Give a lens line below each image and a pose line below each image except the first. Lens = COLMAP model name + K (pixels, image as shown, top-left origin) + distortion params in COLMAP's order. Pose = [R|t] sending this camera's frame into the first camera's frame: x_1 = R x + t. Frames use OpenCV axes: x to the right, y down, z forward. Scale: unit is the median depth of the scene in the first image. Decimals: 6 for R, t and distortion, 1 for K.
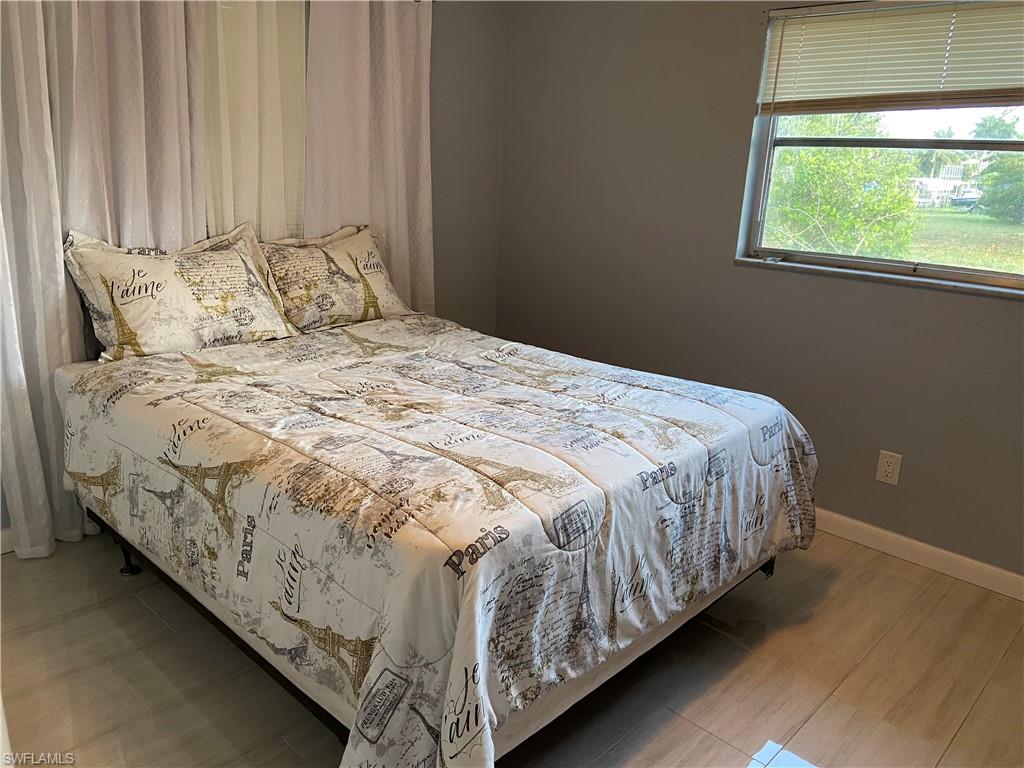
lens RADIAL K [[768.1, 0, 508.3], [0, 768.1, 386.5], [0, 0, 1]] dist [0.121502, -0.150984]
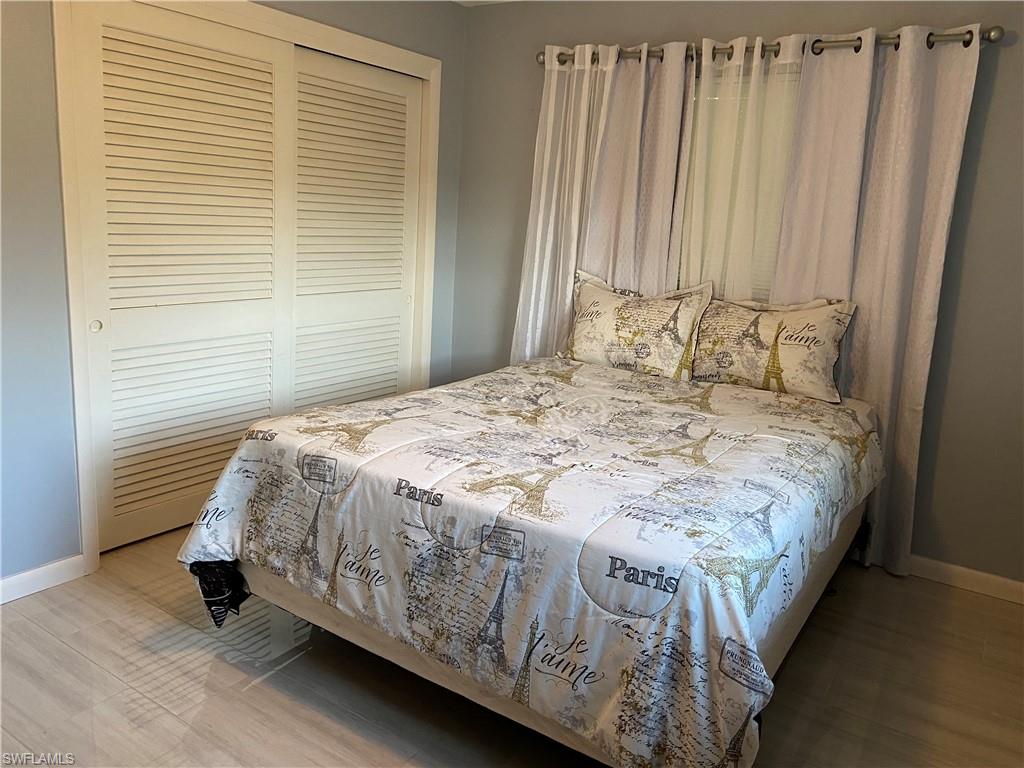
lens RADIAL K [[768.1, 0, 509.0], [0, 768.1, 381.2], [0, 0, 1]] dist [0.121502, -0.150984]
pose [[0.180624, 0.191878, -0.964654, 0.855887], [-0.327351, 0.936598, 0.125004, -0.140468], [0.927479, 0.293201, 0.231983, 0.603145]]
